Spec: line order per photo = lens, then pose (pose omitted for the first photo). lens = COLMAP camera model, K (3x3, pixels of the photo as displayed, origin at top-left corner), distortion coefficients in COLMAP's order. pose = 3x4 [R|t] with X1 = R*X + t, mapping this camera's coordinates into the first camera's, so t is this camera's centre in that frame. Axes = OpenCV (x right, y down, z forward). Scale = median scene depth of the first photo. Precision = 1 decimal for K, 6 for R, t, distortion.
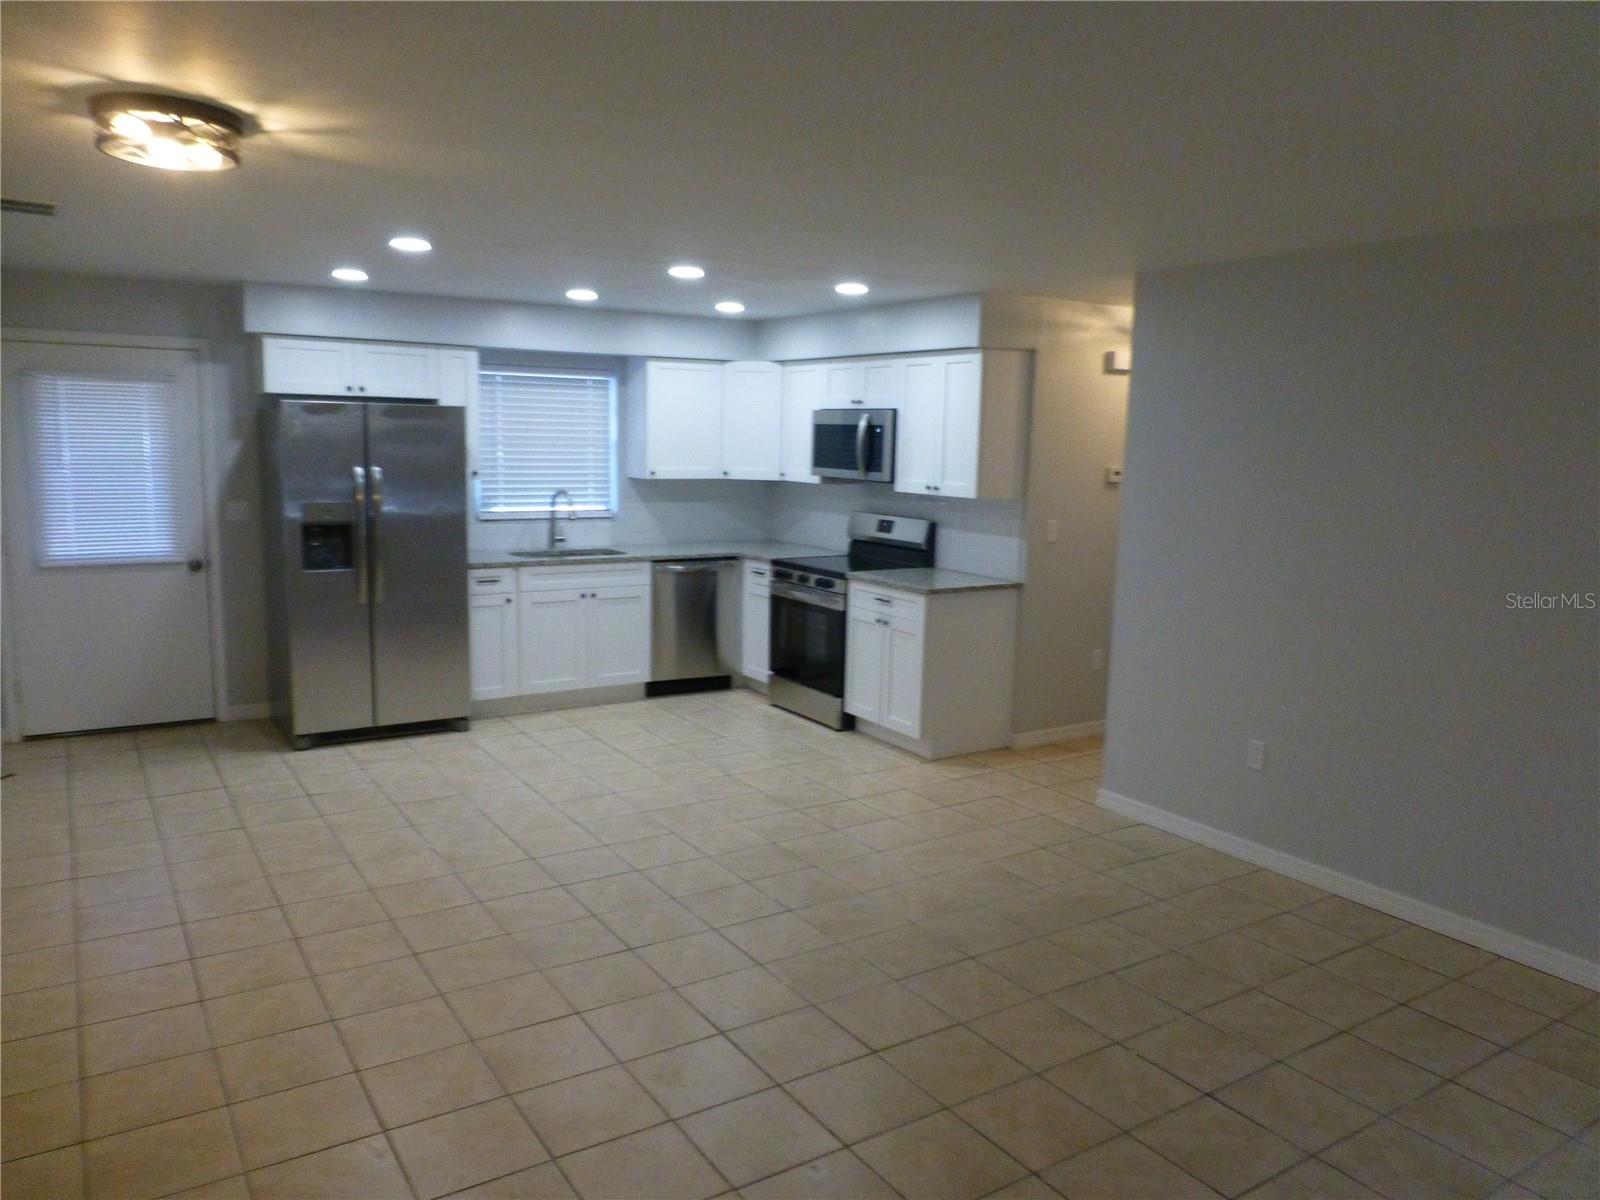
lens RADIAL K [[1150.7, 0, 800.0], [0, 1150.7, 600.0], [0, 0, 1]] dist [-0.030349, -0.006766]
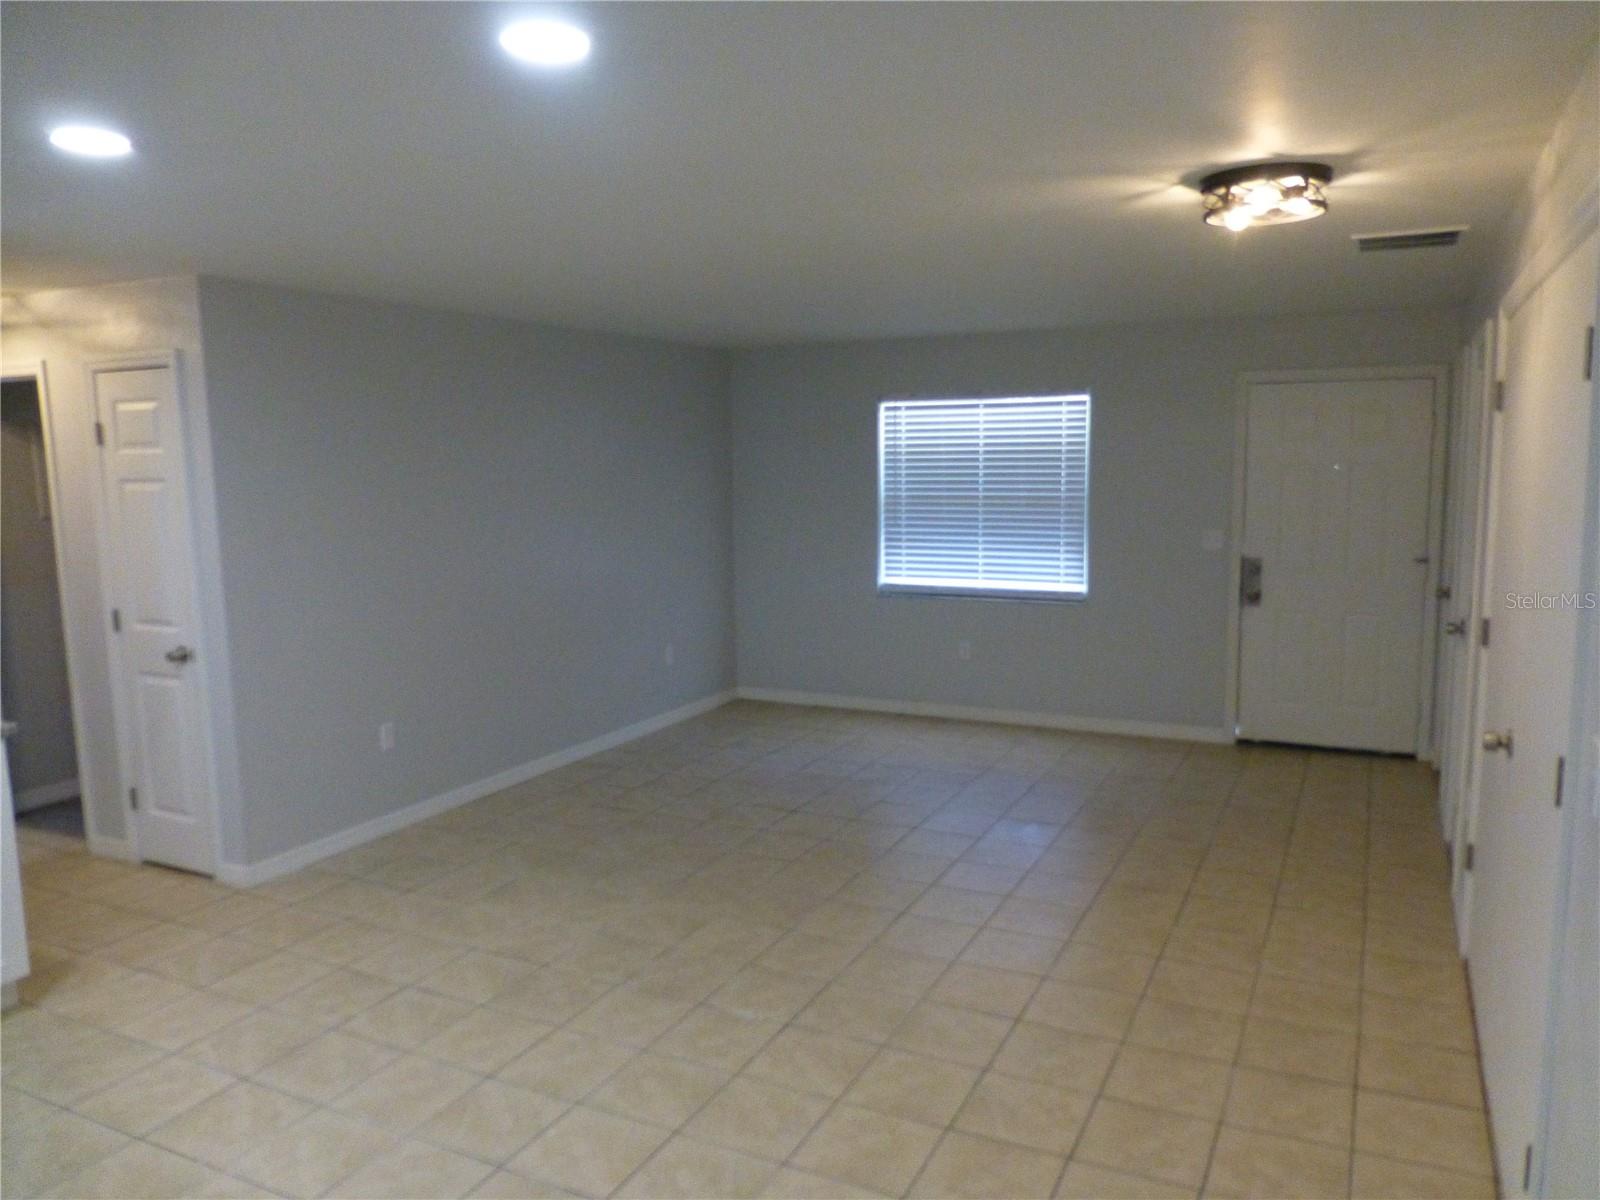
lens RADIAL K [[1154.8, 0, 800.0], [0, 1154.8, 600.0], [0, 0, 1]] dist [-0.018496, -0.001814]
pose [[-0.500444, -0.126650, 0.856455, -0.606489], [0.129263, 0.967224, 0.218561, -0.152775], [-0.856065, 0.220086, -0.467670, 0.908194]]
